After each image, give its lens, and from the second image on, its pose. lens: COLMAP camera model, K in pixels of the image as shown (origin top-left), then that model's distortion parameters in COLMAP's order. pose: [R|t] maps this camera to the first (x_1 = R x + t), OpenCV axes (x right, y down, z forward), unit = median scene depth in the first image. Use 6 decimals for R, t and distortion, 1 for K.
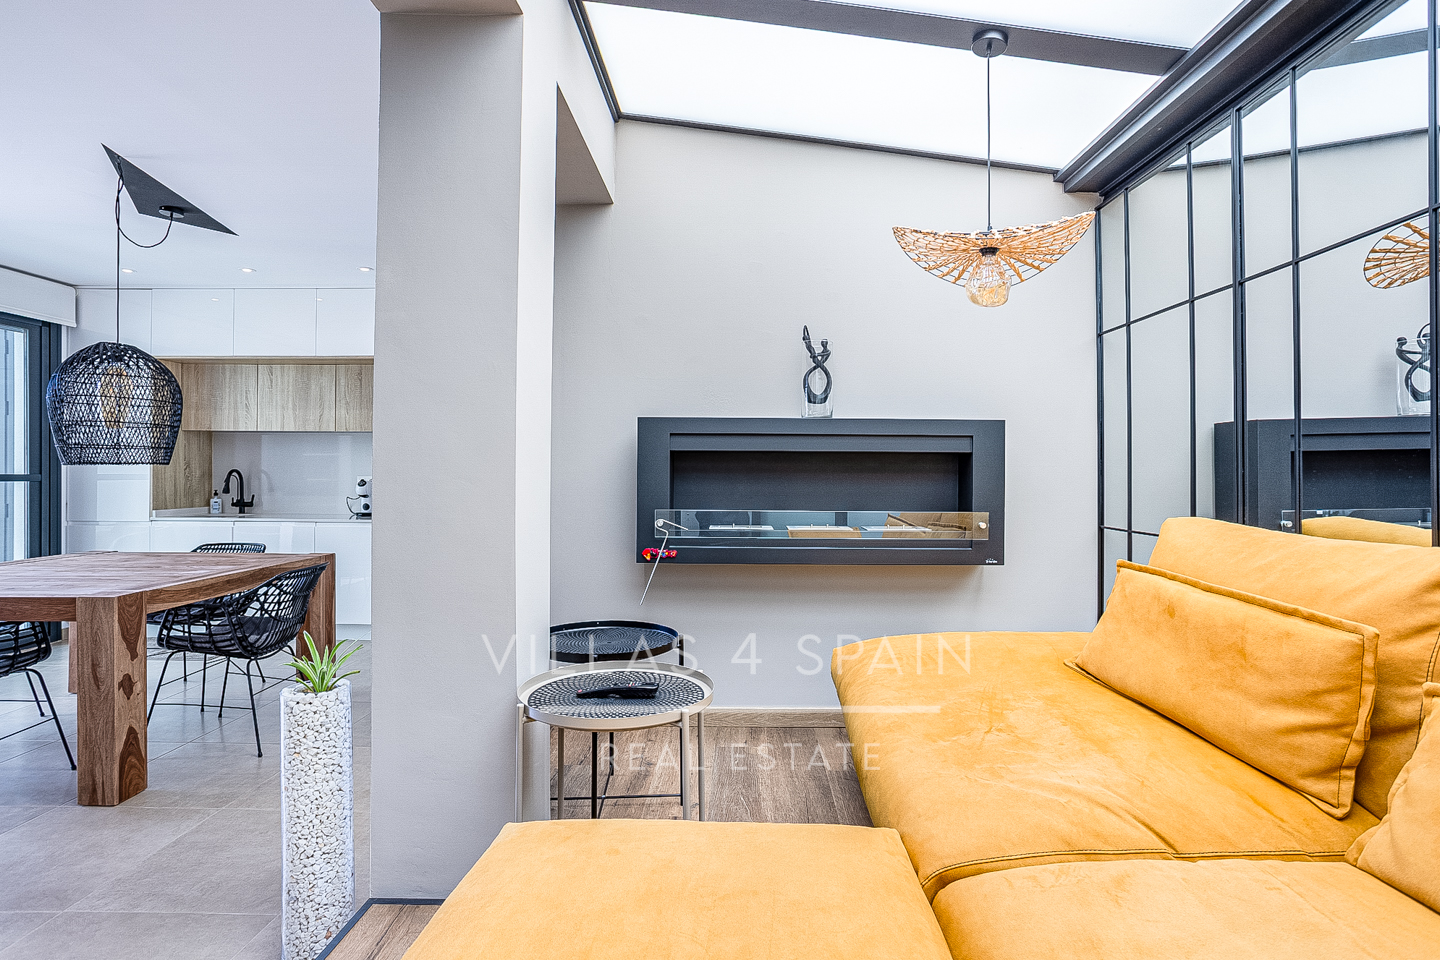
lens RADIAL K [[714.9, 0, 723.7], [0, 714.9, 470.3], [0, 0, 1]] dist [-0.062676, 0.036073]
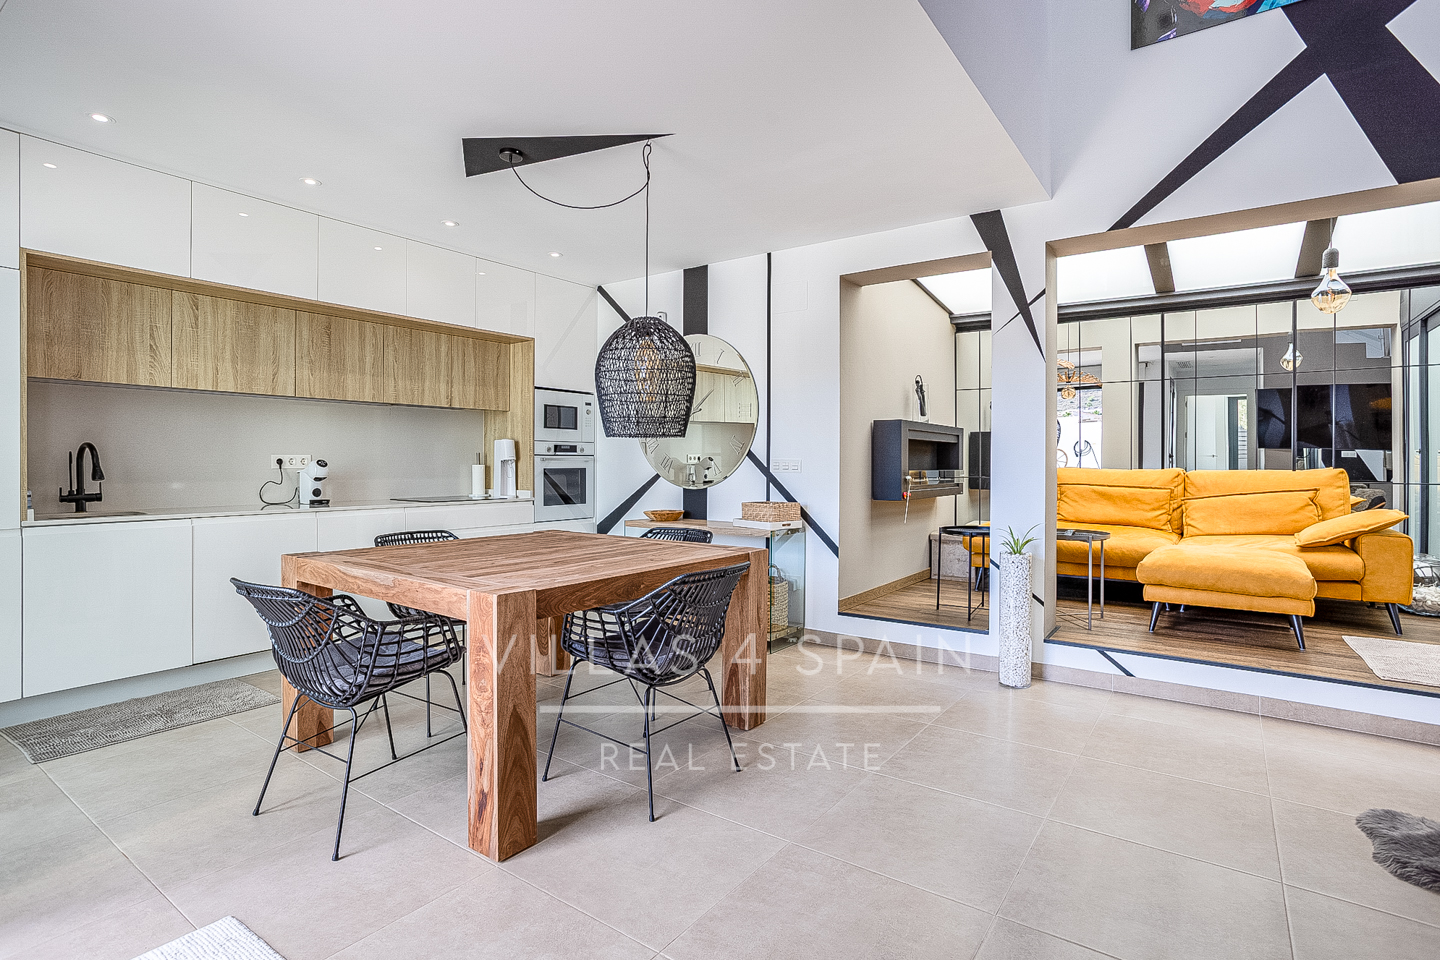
lens RADIAL K [[714.9, 0, 723.7], [0, 714.9, 470.3], [0, 0, 1]] dist [-0.062676, 0.036073]
pose [[0.583719, -0.013097, 0.811850, -0.906025], [-0.000836, 0.999860, 0.016731, 0.012858], [-0.811955, -0.010445, 0.583626, 0.164101]]
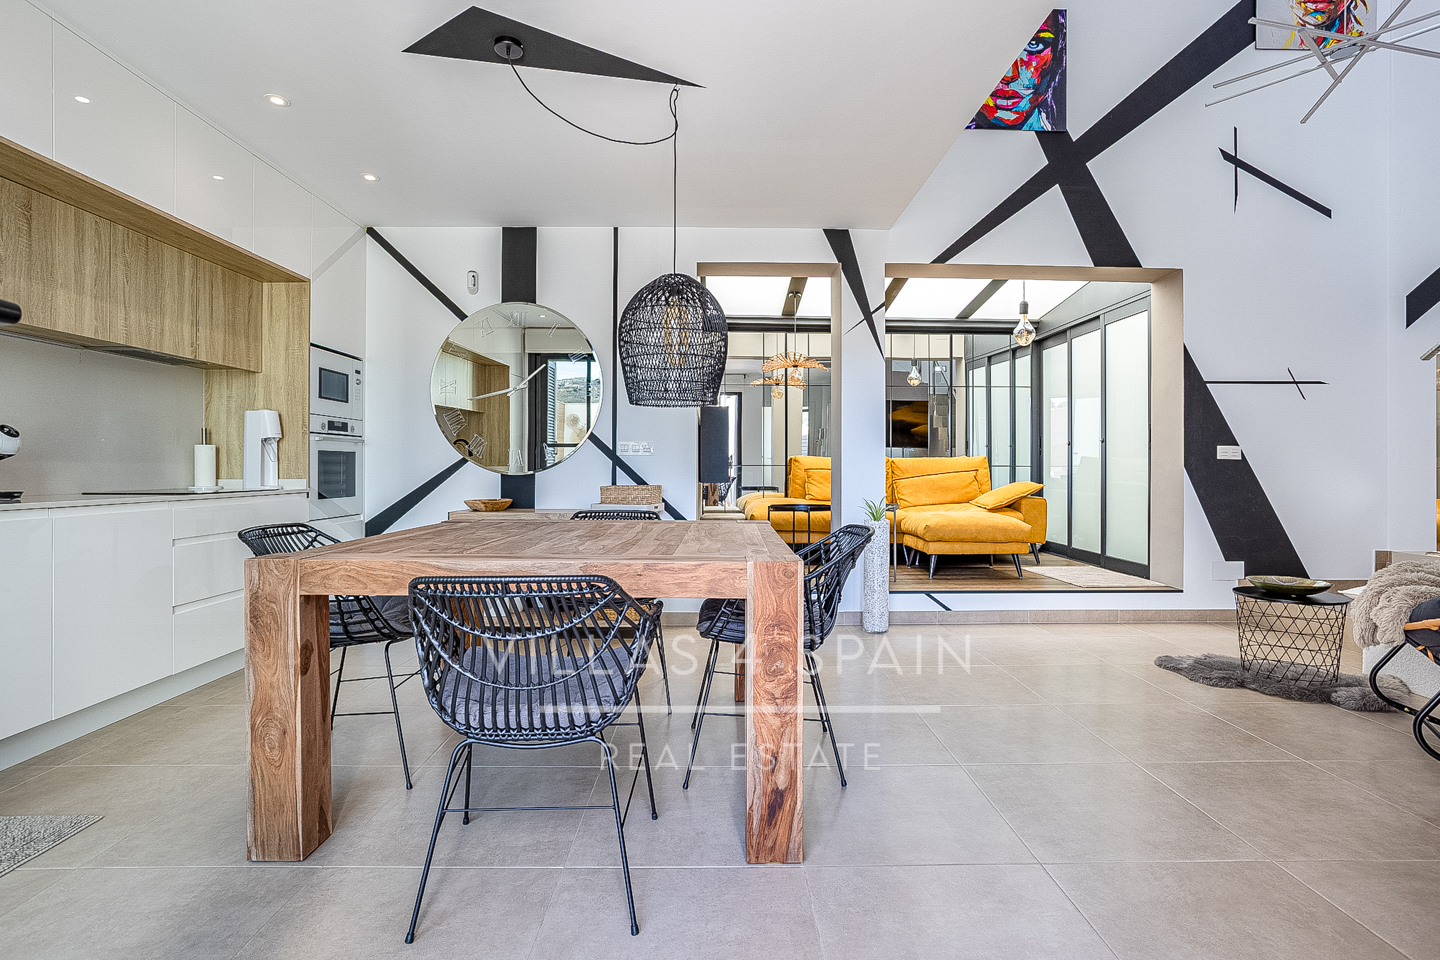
lens RADIAL K [[714.9, 0, 723.7], [0, 714.9, 470.3], [0, 0, 1]] dist [-0.062676, 0.036073]
pose [[-0.013934, -0.010428, 0.999849, -1.007002], [-0.003377, 0.999940, 0.010382, 0.039256], [-0.999897, -0.003231, -0.013968, 0.523969]]
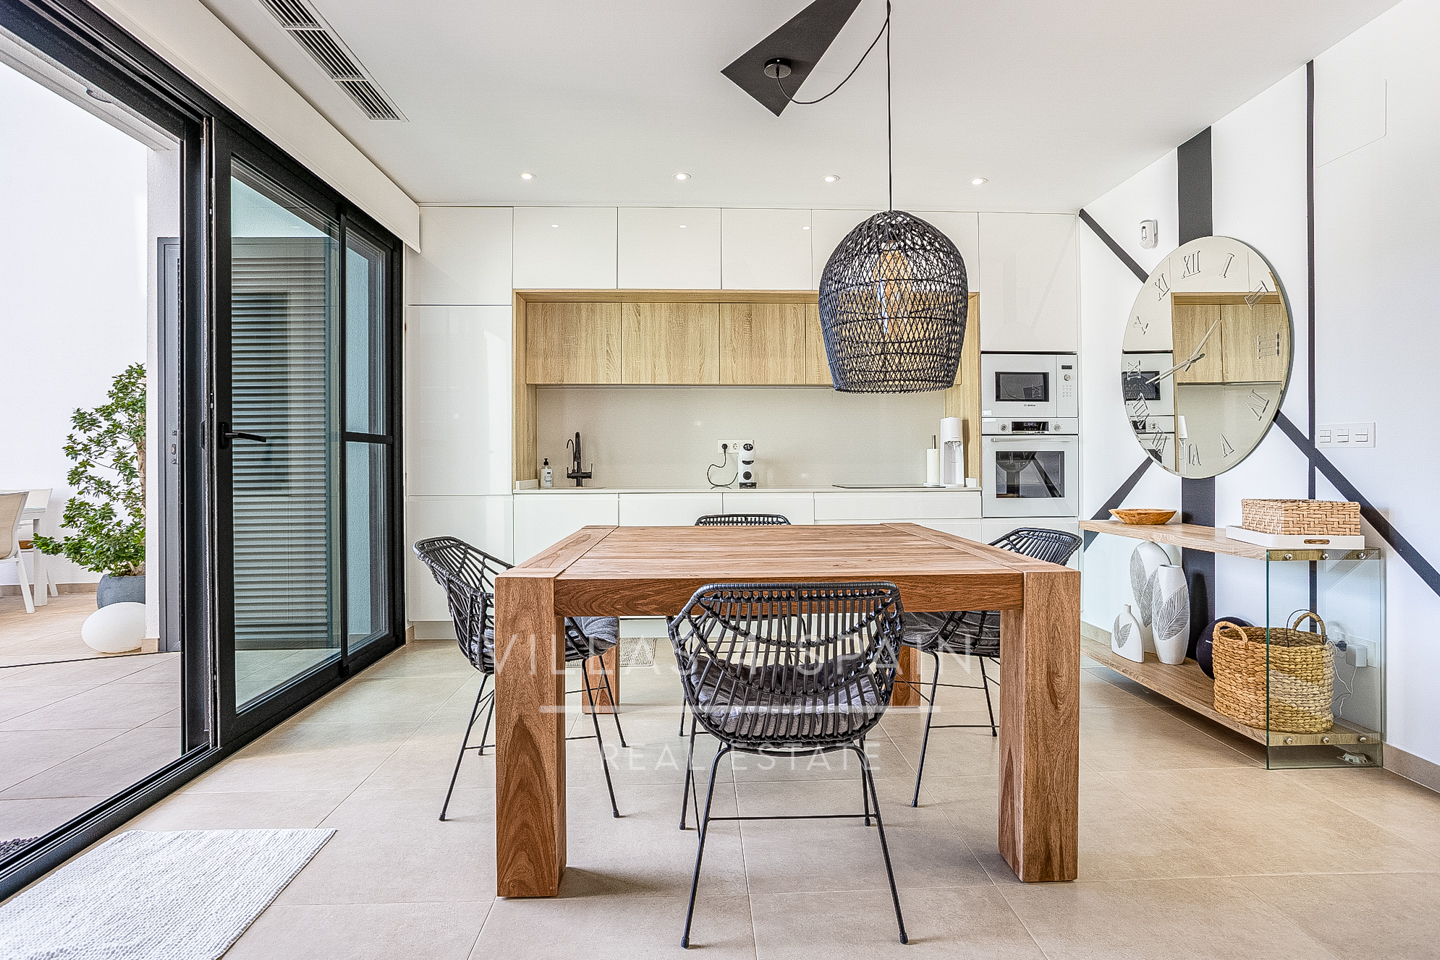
lens RADIAL K [[714.9, 0, 723.7], [0, 714.9, 470.3], [0, 0, 1]] dist [-0.062676, 0.036073]
pose [[0.999038, -0.010807, 0.042502, -0.584361], [0.010282, 0.999868, 0.012558, 0.035267], [-0.042632, -0.012109, 0.999017, 0.163756]]
